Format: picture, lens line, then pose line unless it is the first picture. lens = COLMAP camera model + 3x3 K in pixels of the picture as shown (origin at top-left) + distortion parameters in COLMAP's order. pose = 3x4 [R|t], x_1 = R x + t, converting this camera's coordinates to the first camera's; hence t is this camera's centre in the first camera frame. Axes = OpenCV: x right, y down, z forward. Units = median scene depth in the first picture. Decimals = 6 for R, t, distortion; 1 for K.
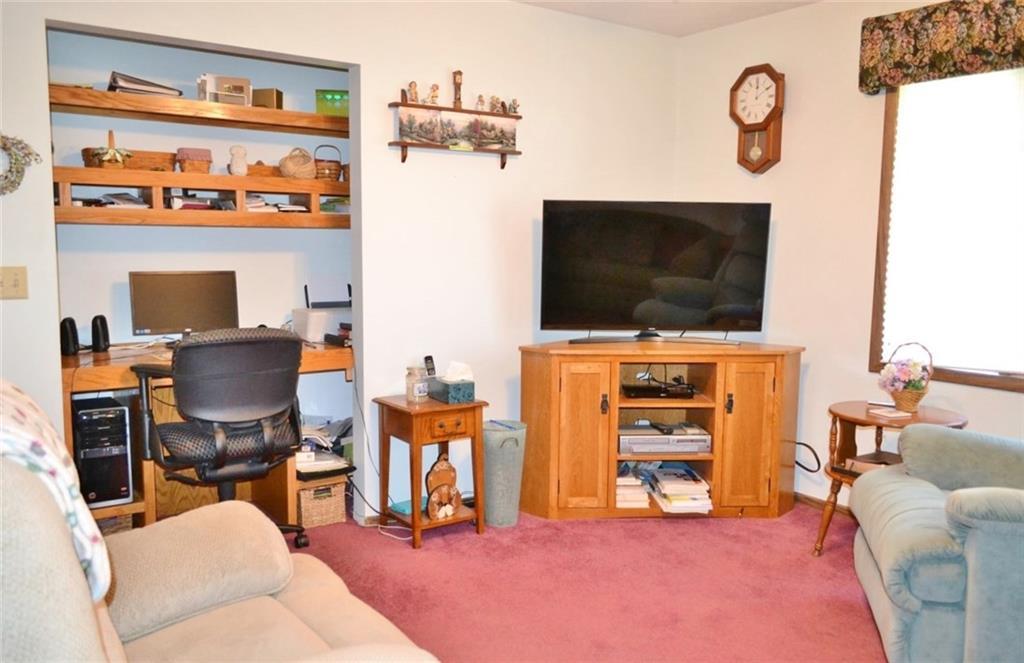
lens RADIAL K [[817.0, 0, 512.7], [0, 817.0, 332.0], [0, 0, 1]] dist [0.004461, -0.001012]
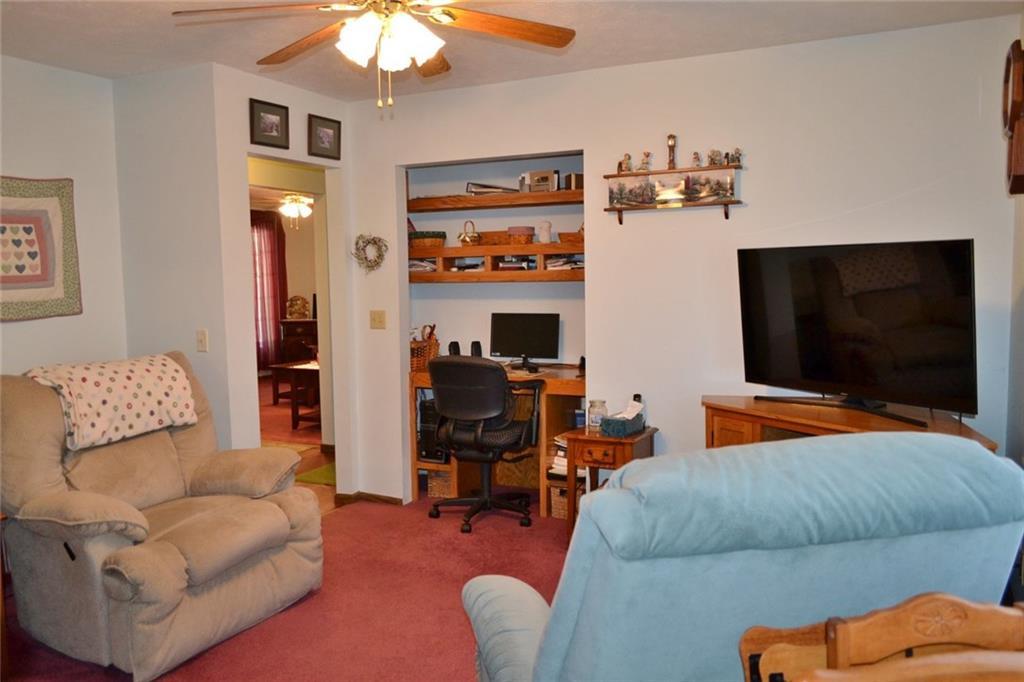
lens RADIAL K [[805.0, 0, 512.2], [0, 805.0, 342.6], [0, 0, 1]] dist [-0.029139, 0.014302]
pose [[0.488305, 0.058174, -0.870732, 0.798794], [-0.071910, 0.997065, 0.026288, -0.059932], [0.869705, 0.049778, 0.491055, 0.318210]]
